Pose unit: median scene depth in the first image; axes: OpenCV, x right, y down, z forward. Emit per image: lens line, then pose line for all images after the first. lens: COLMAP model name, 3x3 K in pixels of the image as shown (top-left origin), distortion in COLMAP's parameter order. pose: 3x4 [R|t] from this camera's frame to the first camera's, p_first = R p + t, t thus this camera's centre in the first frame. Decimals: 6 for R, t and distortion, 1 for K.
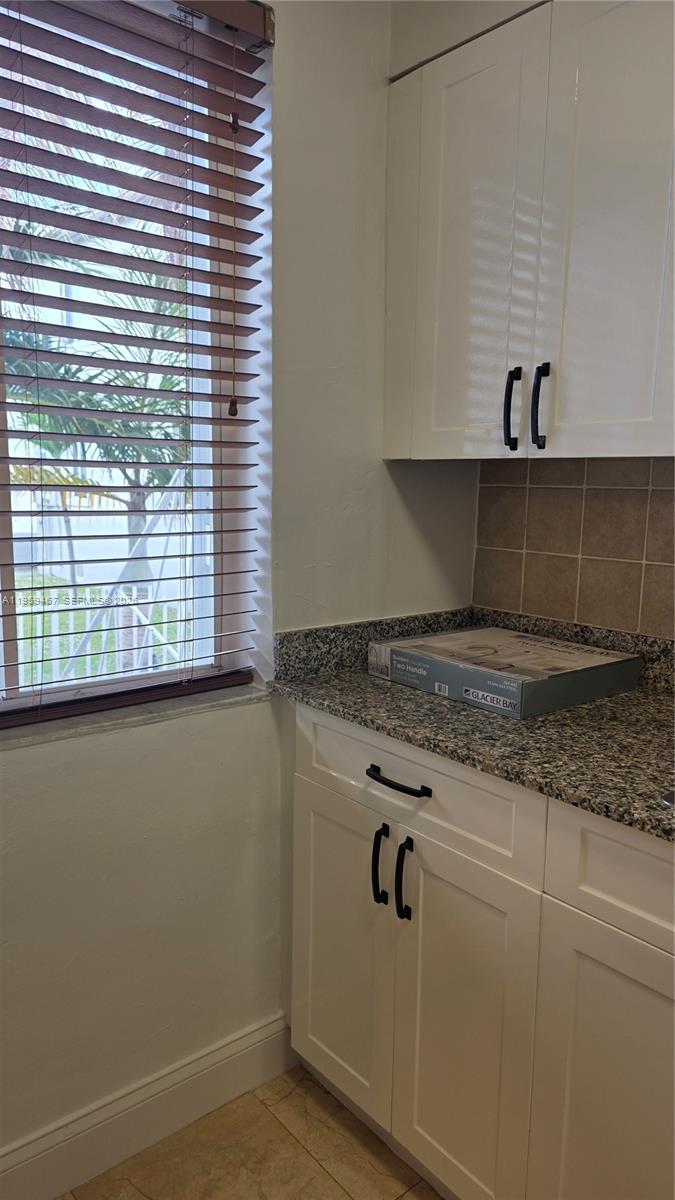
lens RADIAL K [[809.0, 0, 340.3], [0, 809.0, 607.2], [0, 0, 1]] dist [0.066796, -0.057313]
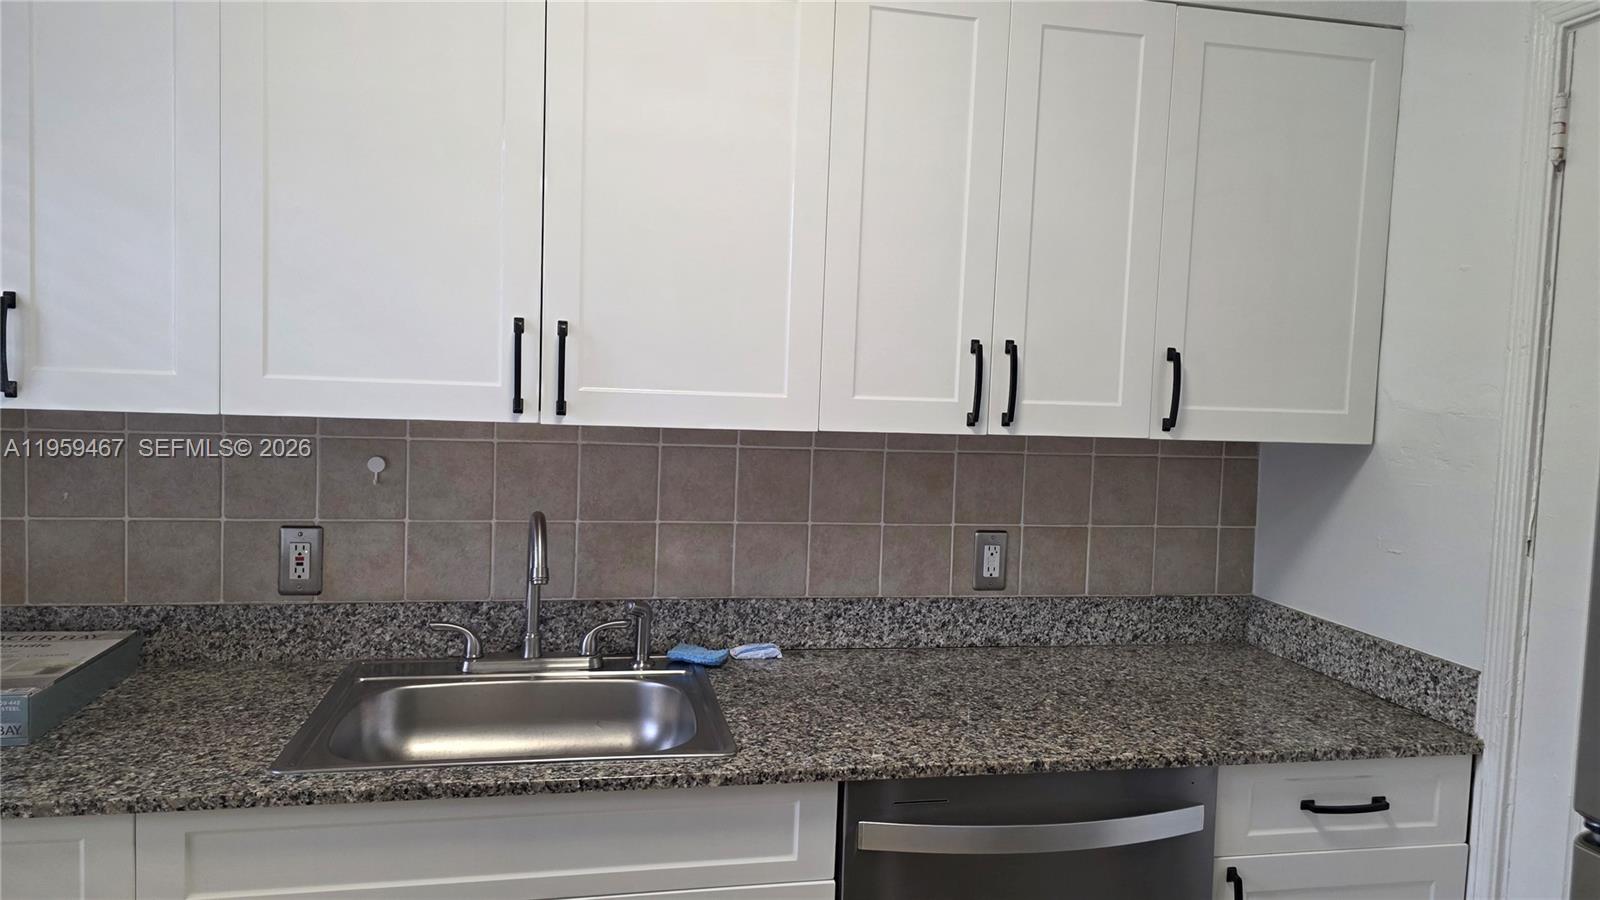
lens RADIAL K [[1078.6, 0, 800.0], [0, 1078.6, 450.0], [0, 0, 1]] dist [0.066796, -0.057313]
pose [[0.464503, -0.062566, 0.883358, -0.365449], [0.107952, 0.994063, 0.013642, -0.080768], [-0.878967, 0.089024, 0.468499, -0.177674]]
